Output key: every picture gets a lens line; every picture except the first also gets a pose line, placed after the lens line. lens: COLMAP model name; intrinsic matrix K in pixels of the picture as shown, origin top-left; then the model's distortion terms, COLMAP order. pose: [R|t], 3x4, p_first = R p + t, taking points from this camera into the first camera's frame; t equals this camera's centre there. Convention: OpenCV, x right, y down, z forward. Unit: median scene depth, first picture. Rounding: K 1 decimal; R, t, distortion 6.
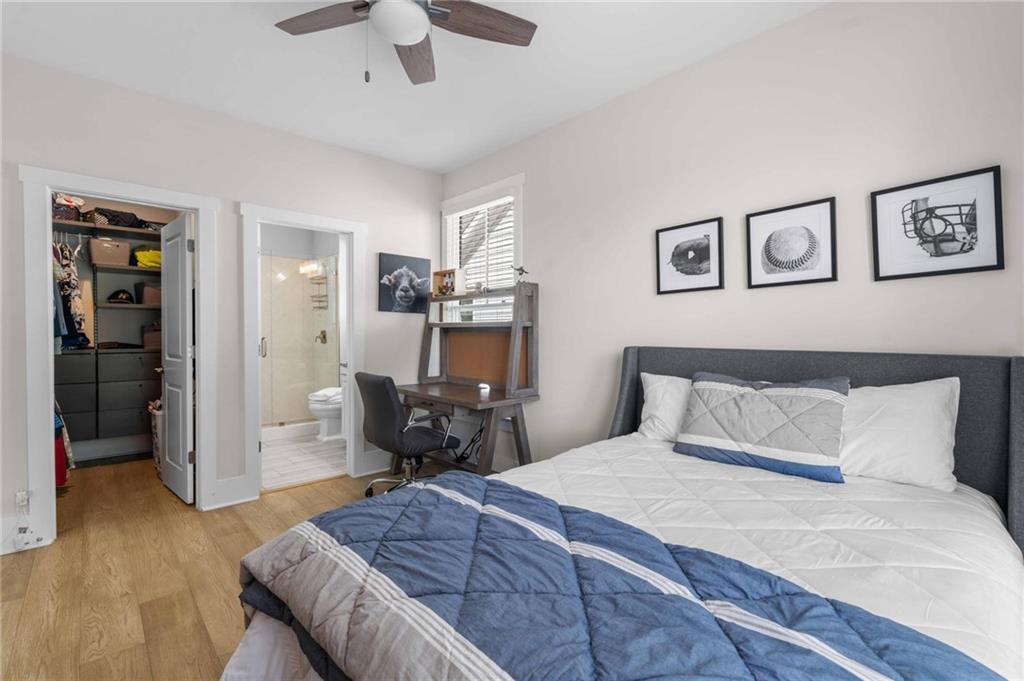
lens RADIAL K [[465.2, 0, 516.5], [0, 465.2, 335.1], [0, 0, 1]] dist [0.000484, 0.001036]
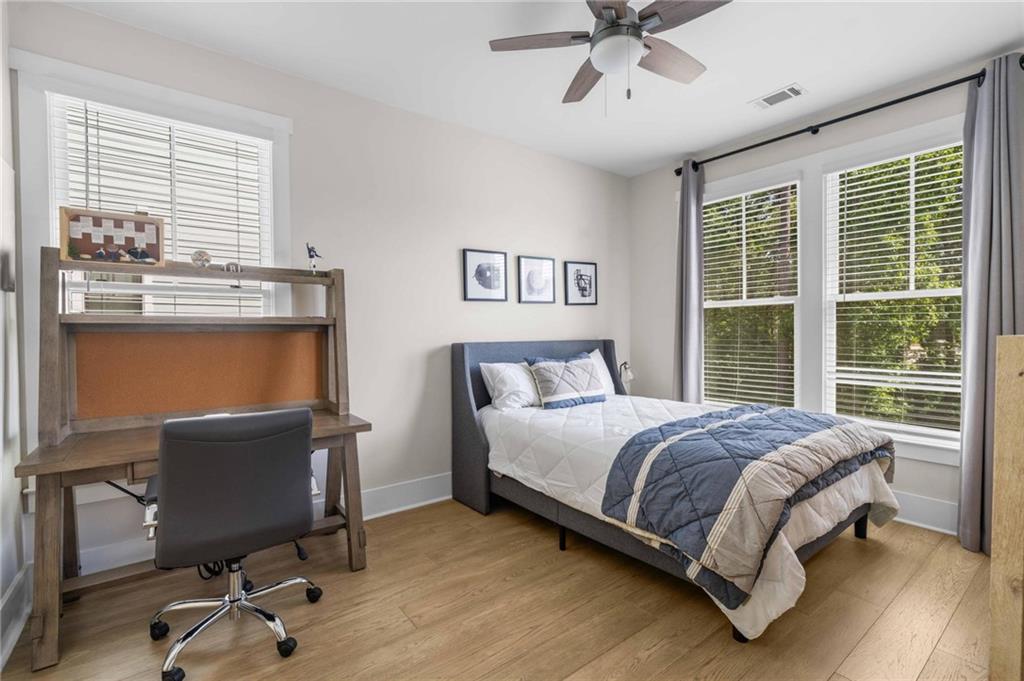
lens RADIAL K [[465.2, 0, 511.5], [0, 465.2, 339.9], [0, 0, 1]] dist [0.000484, 0.001036]
pose [[0.101859, -0.011915, 0.994727, -1.020672], [0.018806, 0.999773, 0.010050, 0.007576], [-0.994621, 0.017683, 0.102060, 0.835290]]
